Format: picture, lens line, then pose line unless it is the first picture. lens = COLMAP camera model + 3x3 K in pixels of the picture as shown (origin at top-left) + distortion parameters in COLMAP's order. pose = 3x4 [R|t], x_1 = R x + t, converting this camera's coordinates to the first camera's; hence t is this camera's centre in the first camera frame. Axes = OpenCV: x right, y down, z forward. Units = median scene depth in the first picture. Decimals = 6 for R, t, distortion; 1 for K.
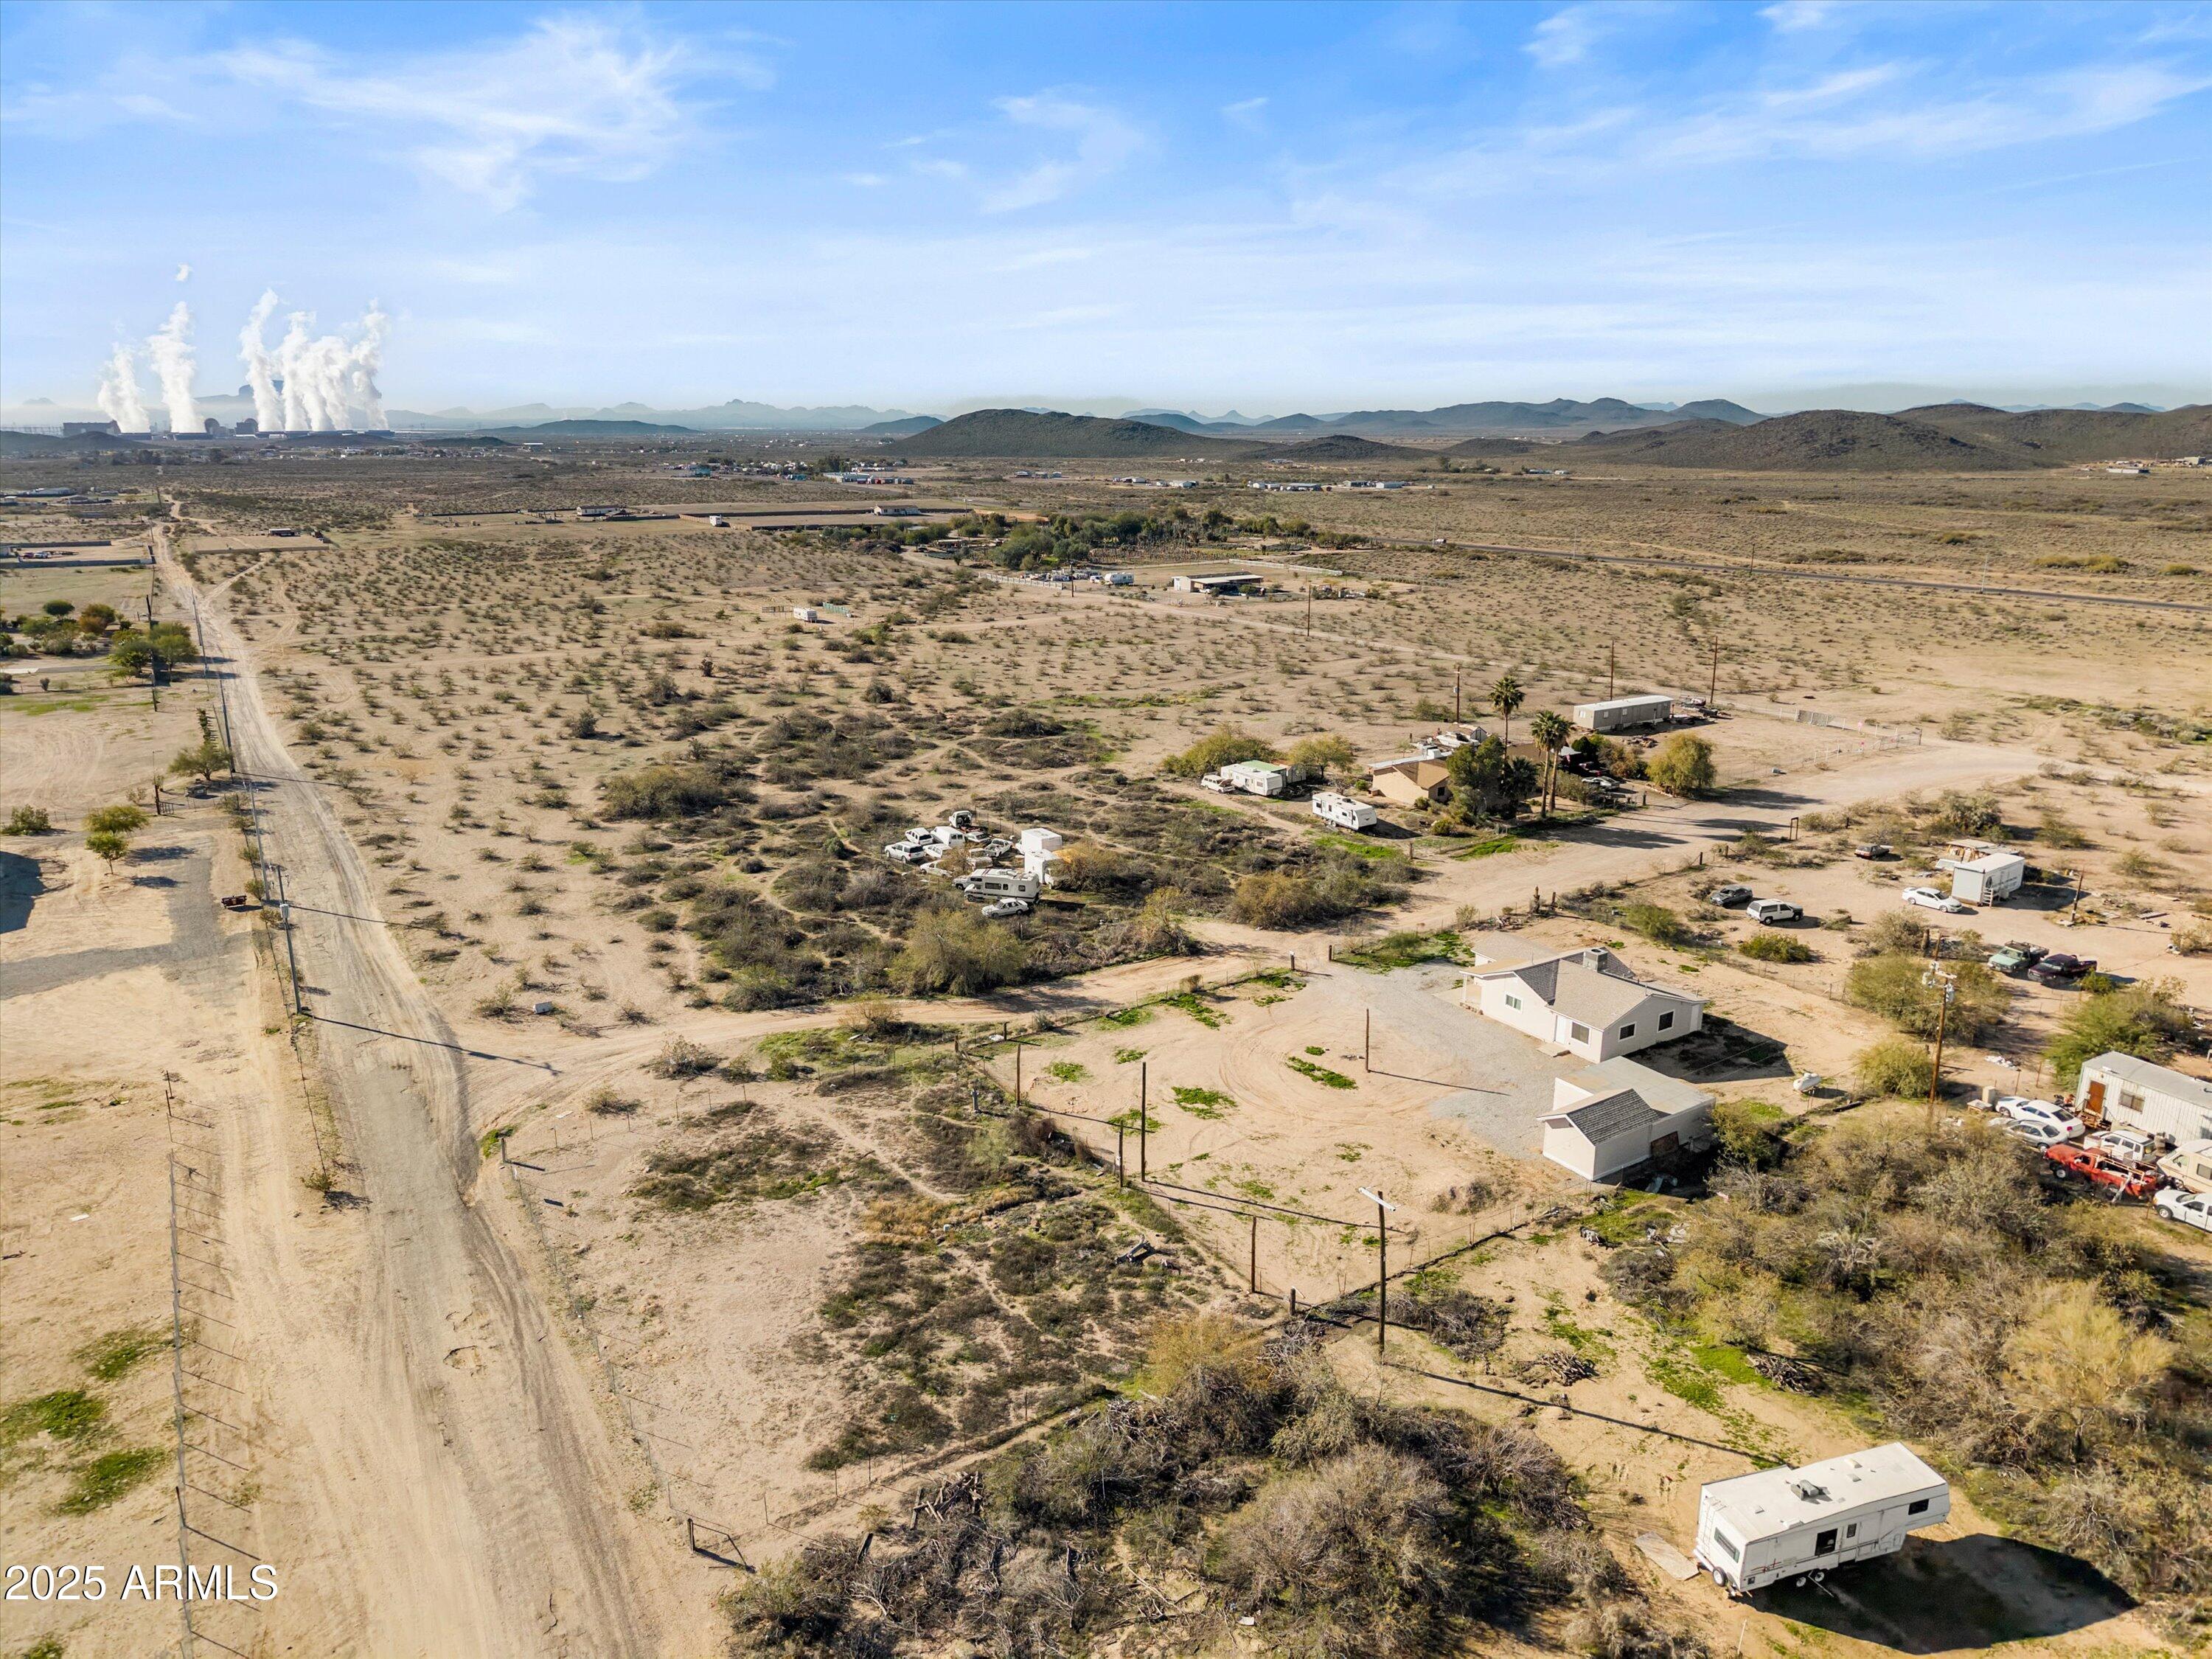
lens RADIAL K [[1473.5, 0, 1104.6], [0, 1473.5, 823.7], [0, 0, 1]] dist [0.026163, -0.022226]
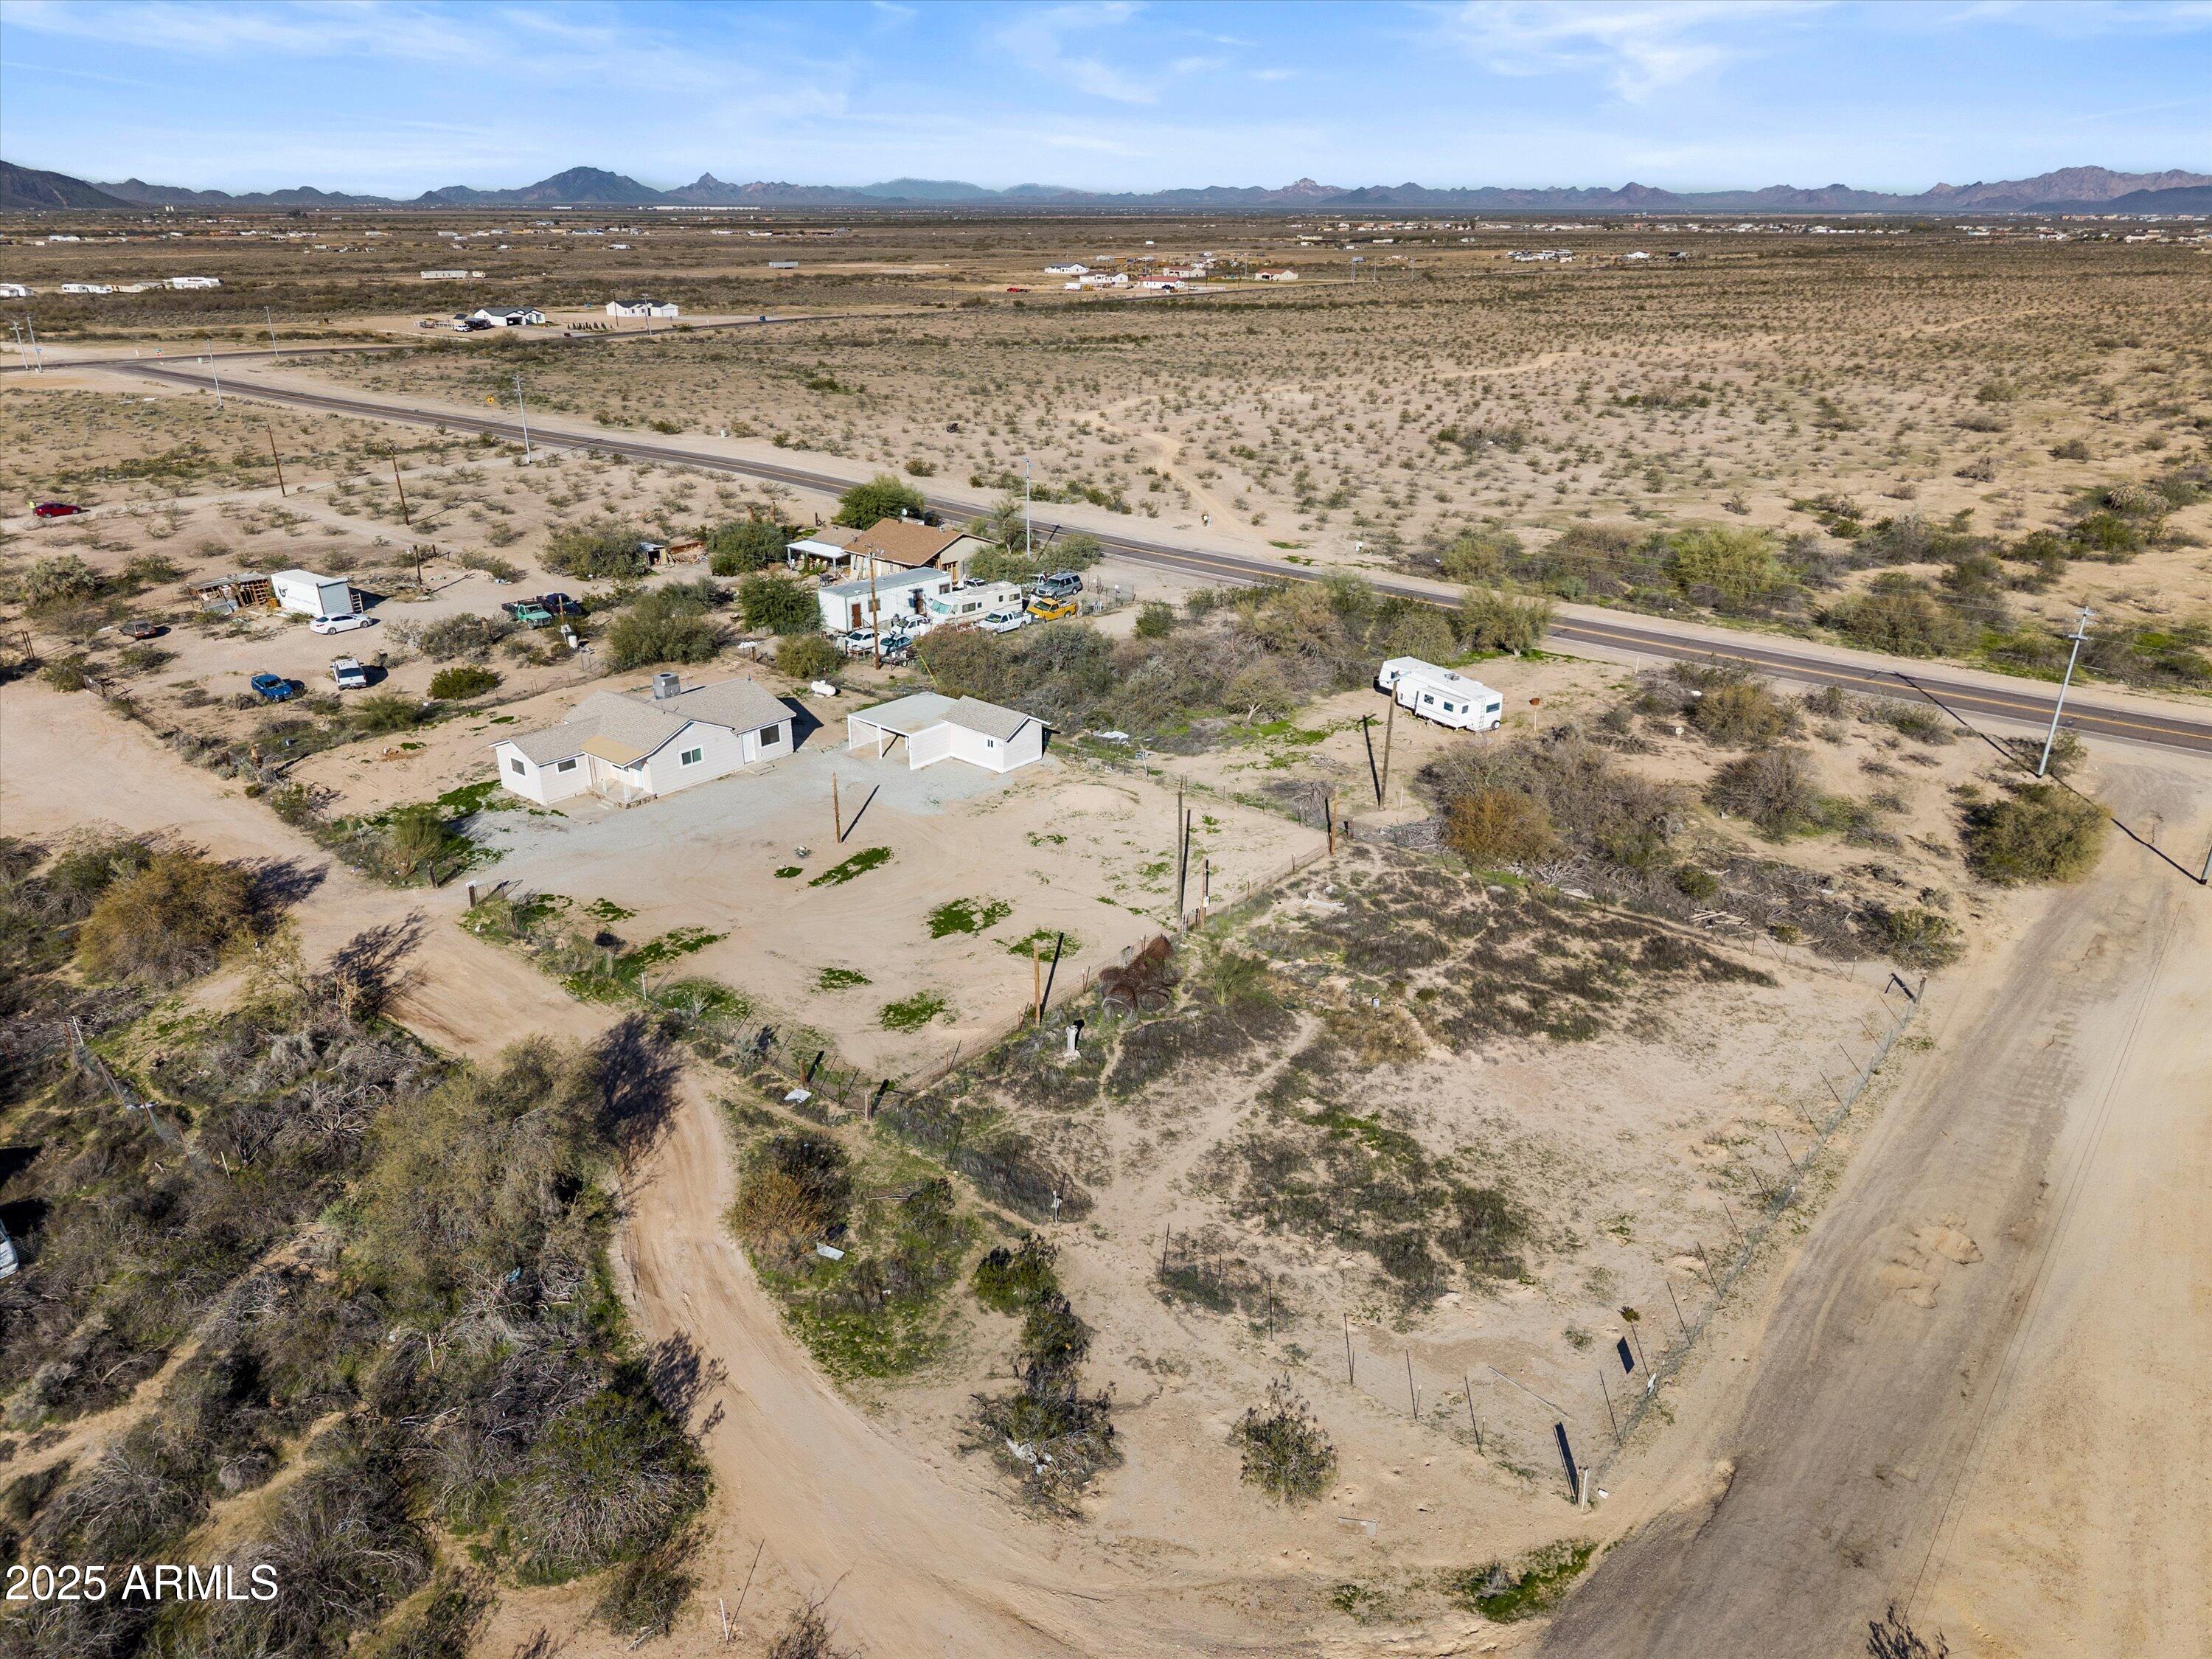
lens RADIAL K [[1473.5, 0, 1107.9], [0, 1473.5, 838.3], [0, 0, 1]] dist [0.026163, -0.022226]
pose [[-0.311703, -0.372190, 0.874252, -0.553714], [0.246657, 0.856855, 0.452726, -0.163478], [-0.917607, 0.356756, -0.175281, 0.916643]]
